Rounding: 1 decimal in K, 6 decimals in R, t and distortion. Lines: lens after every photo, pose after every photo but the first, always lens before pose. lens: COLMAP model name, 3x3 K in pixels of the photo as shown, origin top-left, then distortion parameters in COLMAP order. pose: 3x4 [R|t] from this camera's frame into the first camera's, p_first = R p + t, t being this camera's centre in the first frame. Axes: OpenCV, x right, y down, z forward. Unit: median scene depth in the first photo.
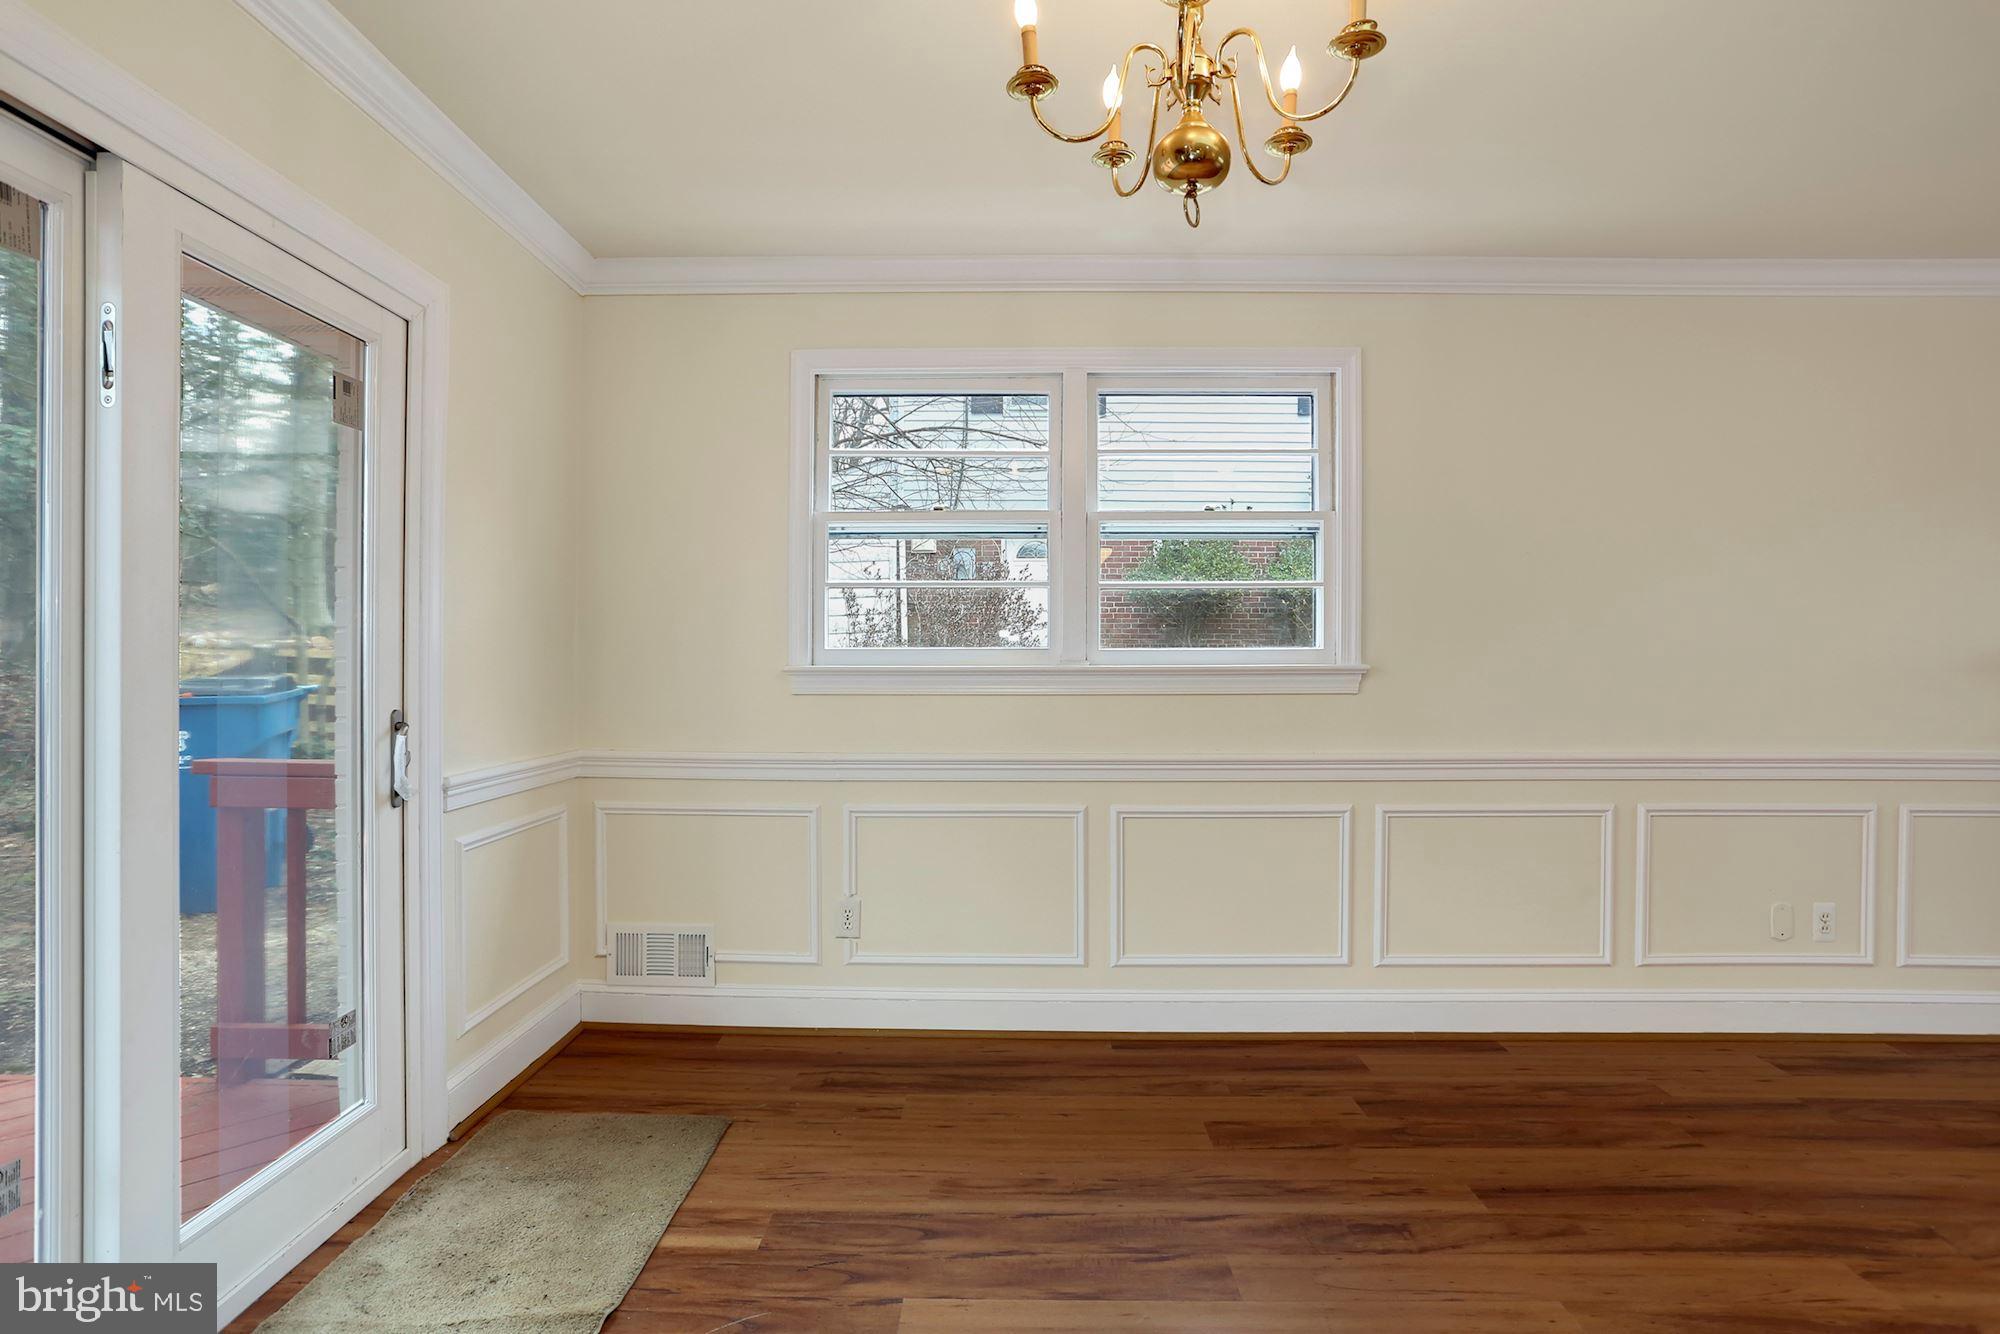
lens RADIAL K [[996.4, 0, 972.5], [0, 996.4, 653.4], [0, 0, 1]] dist [-0.056869, 0.029455]
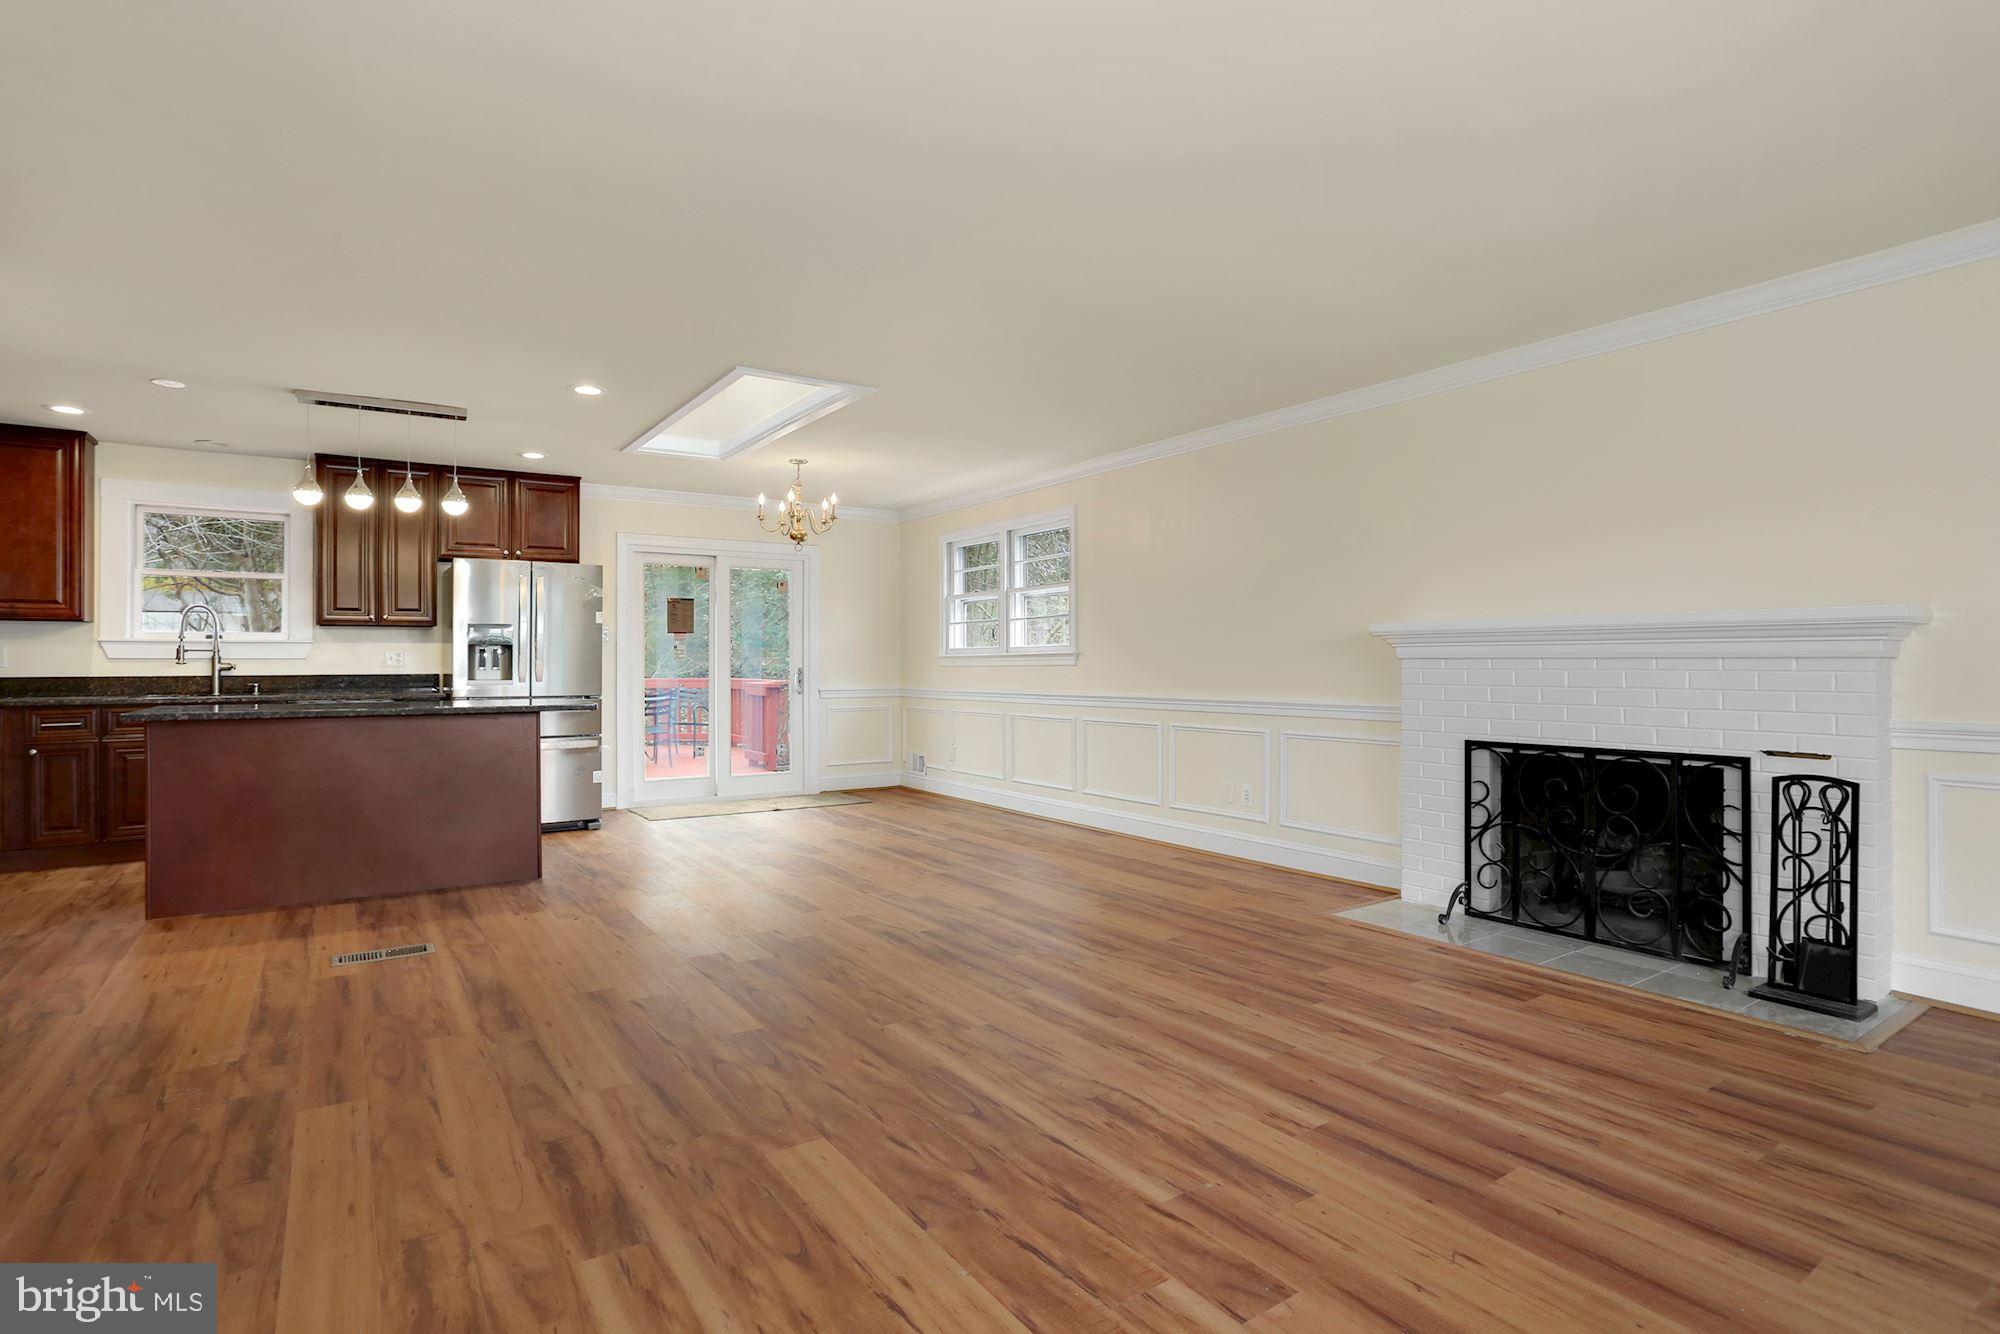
lens RADIAL K [[996.4, 0, 972.5], [0, 996.4, 653.4], [0, 0, 1]] dist [-0.056869, 0.029455]
pose [[0.566011, -0.010673, -0.824329, 2.061666], [0.001591, 0.999928, -0.011854, 0.040071], [0.824396, 0.005398, 0.565987, -0.427533]]
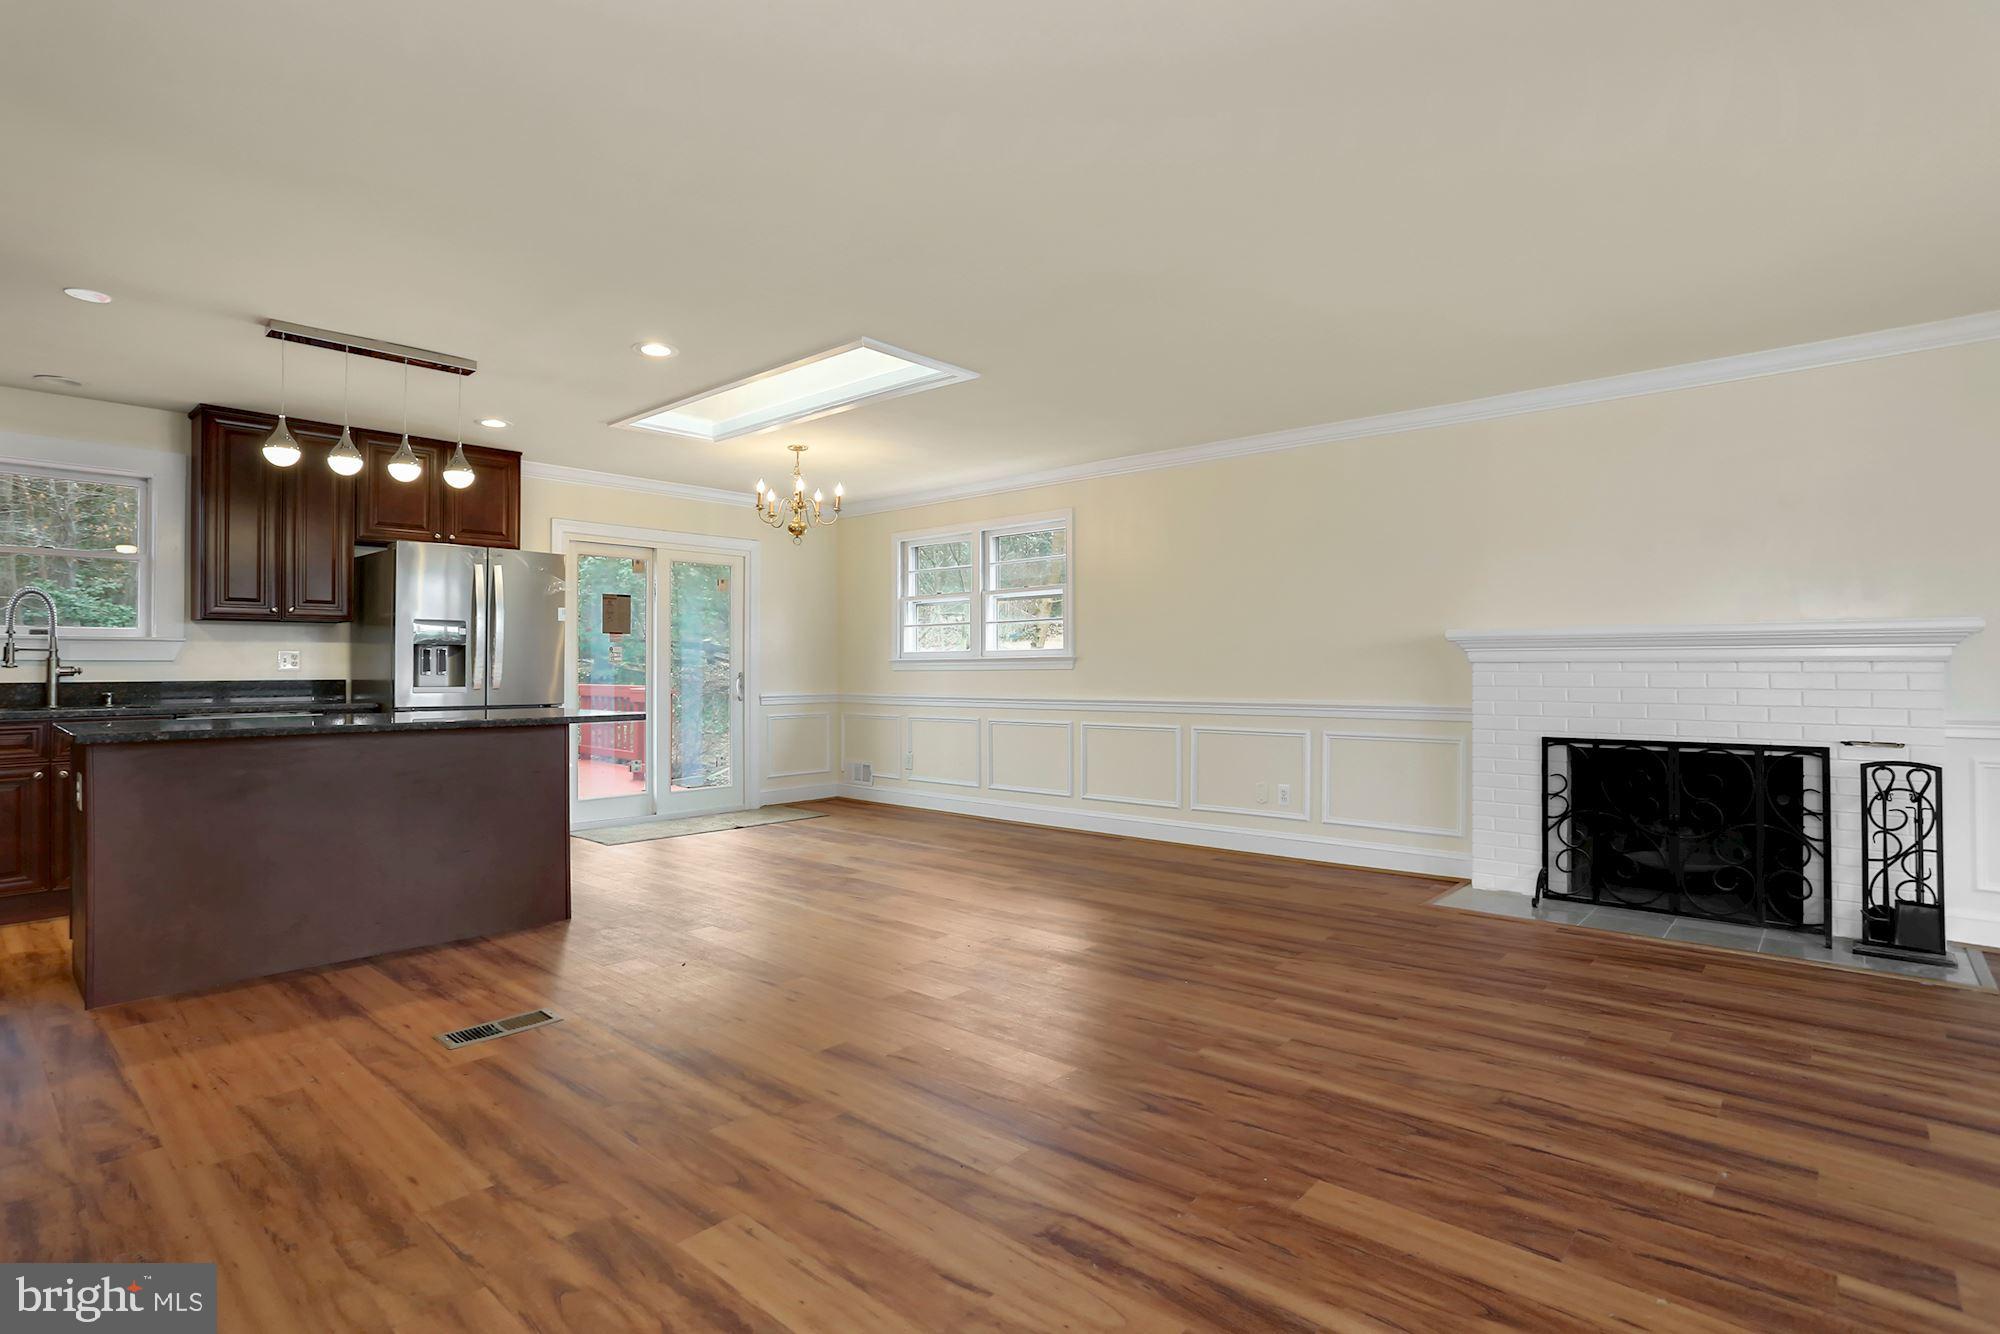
lens RADIAL K [[996.4, 0, 972.5], [0, 996.4, 653.4], [0, 0, 1]] dist [-0.056869, 0.029455]
pose [[0.754990, -0.012509, -0.655617, 1.641126], [0.001796, 0.999854, -0.017009, 0.042251], [0.655734, 0.011664, 0.754902, -0.780075]]
